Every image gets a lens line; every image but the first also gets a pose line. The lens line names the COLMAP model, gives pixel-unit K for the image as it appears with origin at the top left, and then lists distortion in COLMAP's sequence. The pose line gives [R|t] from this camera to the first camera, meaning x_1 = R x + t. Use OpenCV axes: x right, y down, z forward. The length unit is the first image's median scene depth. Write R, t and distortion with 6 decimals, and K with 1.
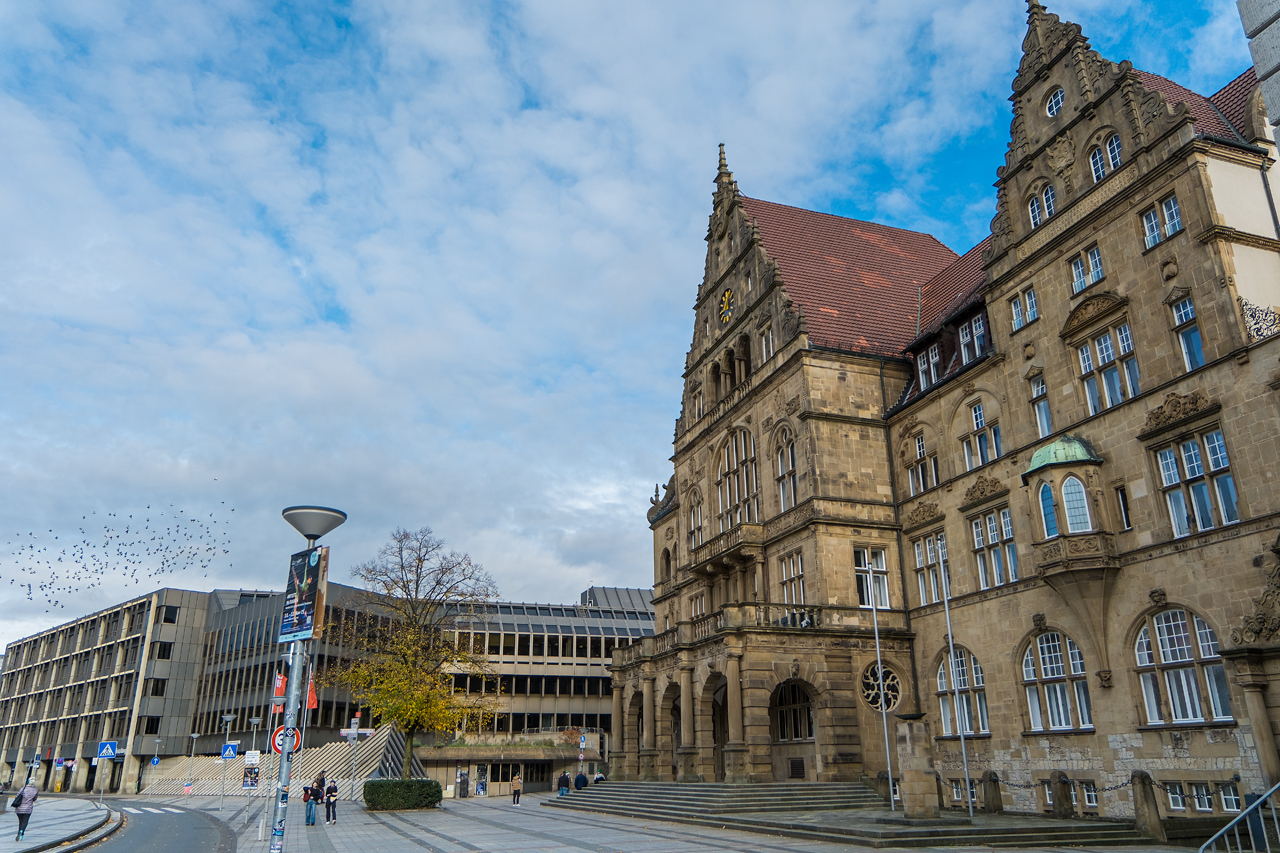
lens RADIAL K [[974.0, 0, 640.0], [0, 974.0, 426.5], [0, 0, 1]] dist [0.001336, 0.003372]
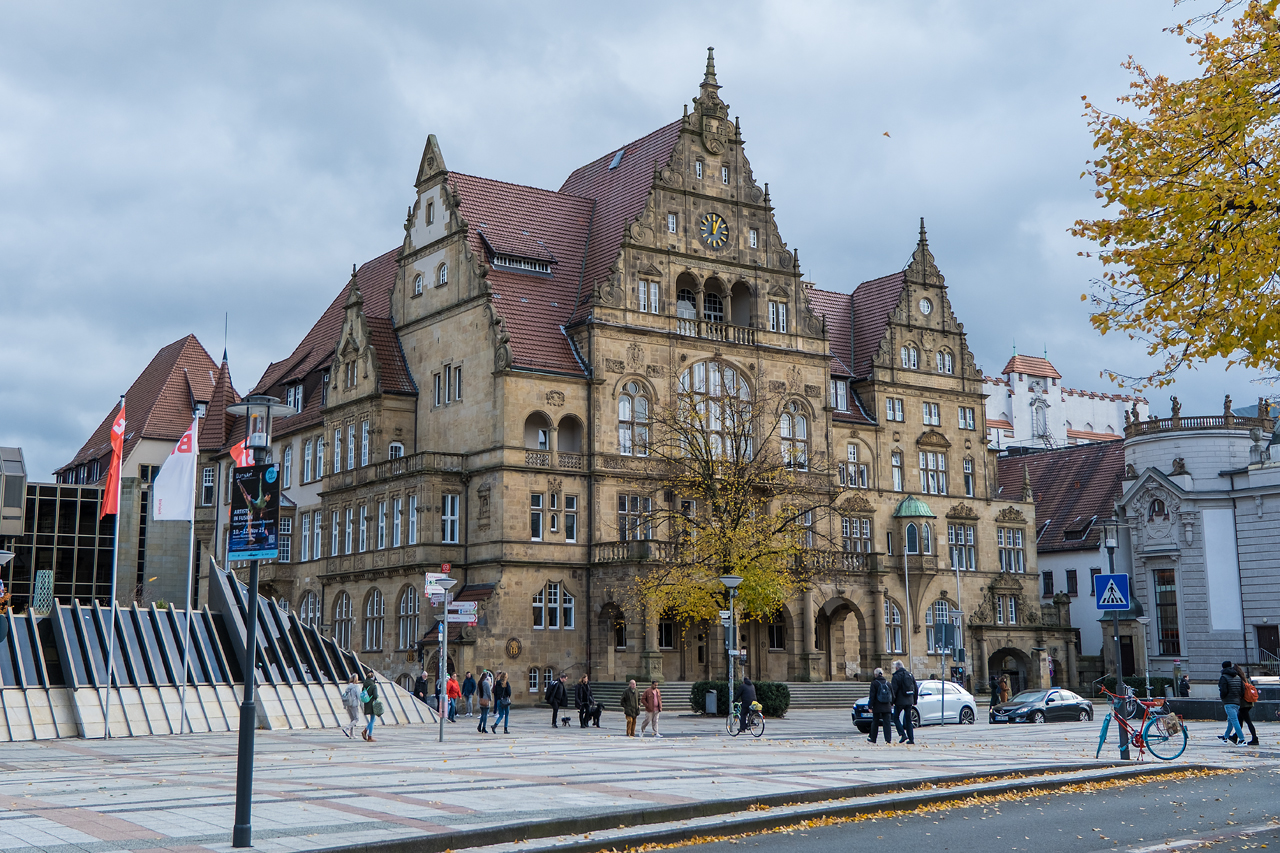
lens RADIAL K [[1458.2, 0, 640.0], [0, 1458.2, 426.5], [0, 0, 1]] dist [0.141810, -0.005085]
pose [[-0.253922, 0.170505, 0.952077, -1.920539], [-0.322036, 0.913275, -0.249444, 0.687313], [-0.912040, -0.369943, -0.176992, 1.866555]]
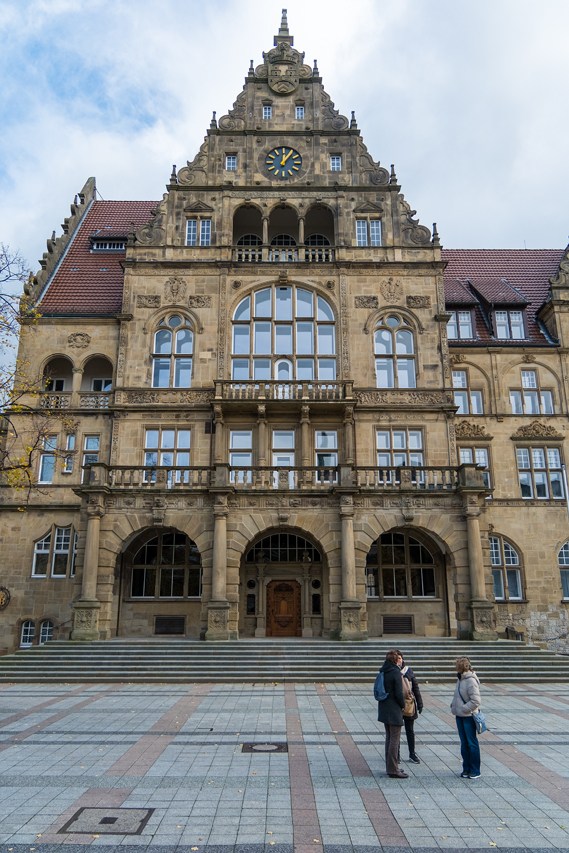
lens RADIAL K [[649.0, 0, 286.0], [0, 649.0, 435.5], [0, 0, 1]] dist [0.001336, 0.003372]
pose [[0.321729, 0.267092, 0.908379, -0.643403], [-0.323574, 0.932642, -0.159623, 0.354164], [-0.889826, -0.242572, 0.386481, 1.001356]]
